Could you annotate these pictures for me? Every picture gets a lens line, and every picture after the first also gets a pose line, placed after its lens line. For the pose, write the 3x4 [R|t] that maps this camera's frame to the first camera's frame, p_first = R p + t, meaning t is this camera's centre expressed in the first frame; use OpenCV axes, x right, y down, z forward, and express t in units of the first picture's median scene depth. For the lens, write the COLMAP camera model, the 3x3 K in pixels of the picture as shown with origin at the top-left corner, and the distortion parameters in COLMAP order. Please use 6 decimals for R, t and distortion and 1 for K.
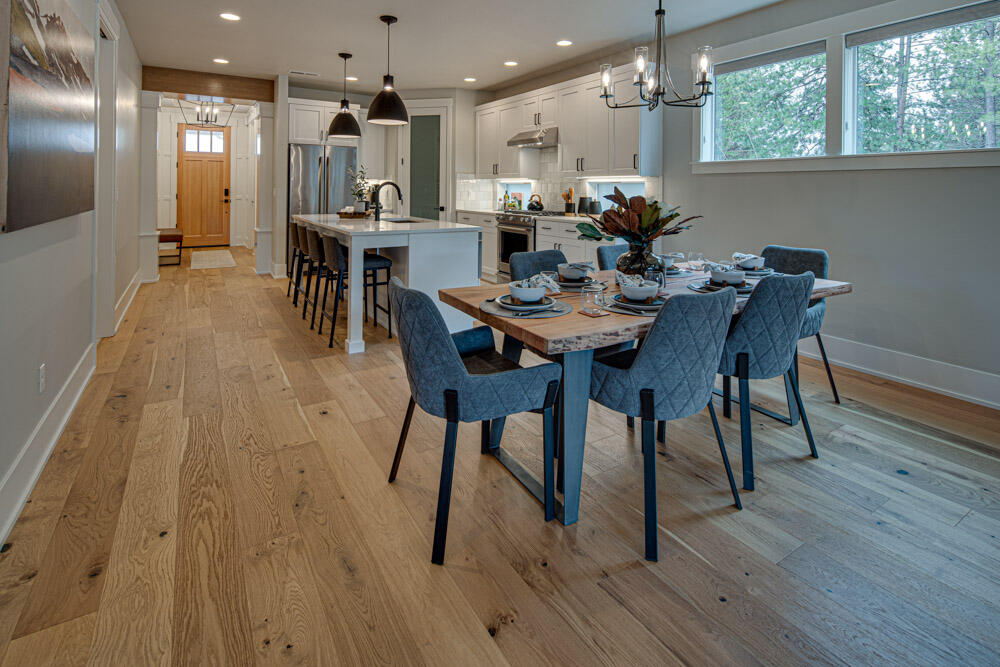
lens RADIAL K [[481.9, 0, 498.7], [0, 481.9, 185.6], [0, 0, 1]] dist [0.000308, -0.000693]
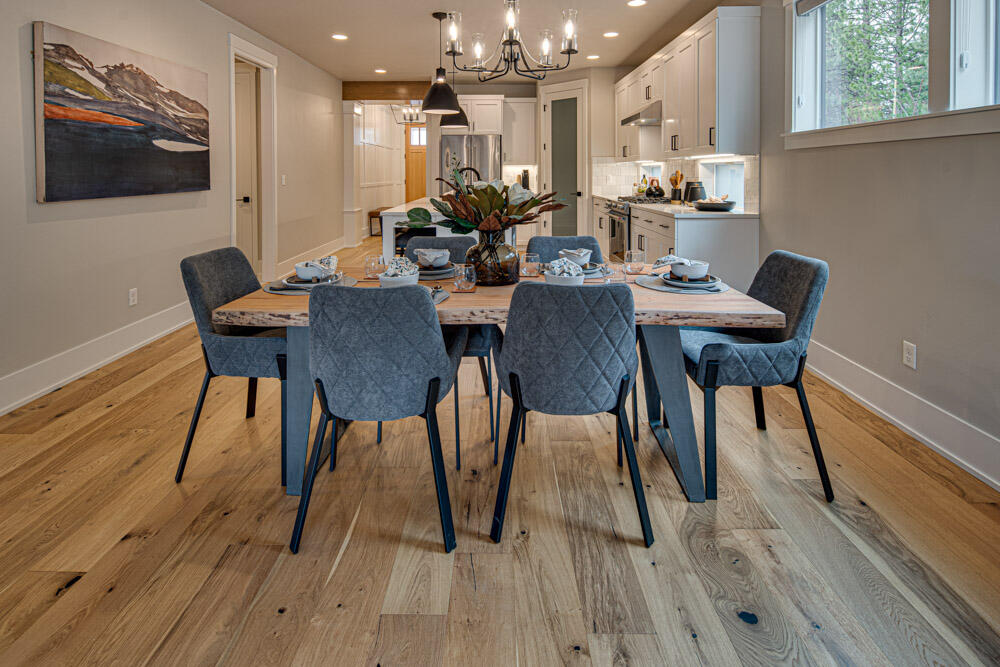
lens RADIAL K [[486.8, 0, 500.9], [0, 486.8, 174.7], [0, 0, 1]] dist [-0.000477, -0.000506]
pose [[0.846452, -0.008125, -0.532402, 0.460247], [0.012656, 0.999908, 0.004861, 0.004857], [0.532314, -0.010853, 0.846477, 0.150592]]
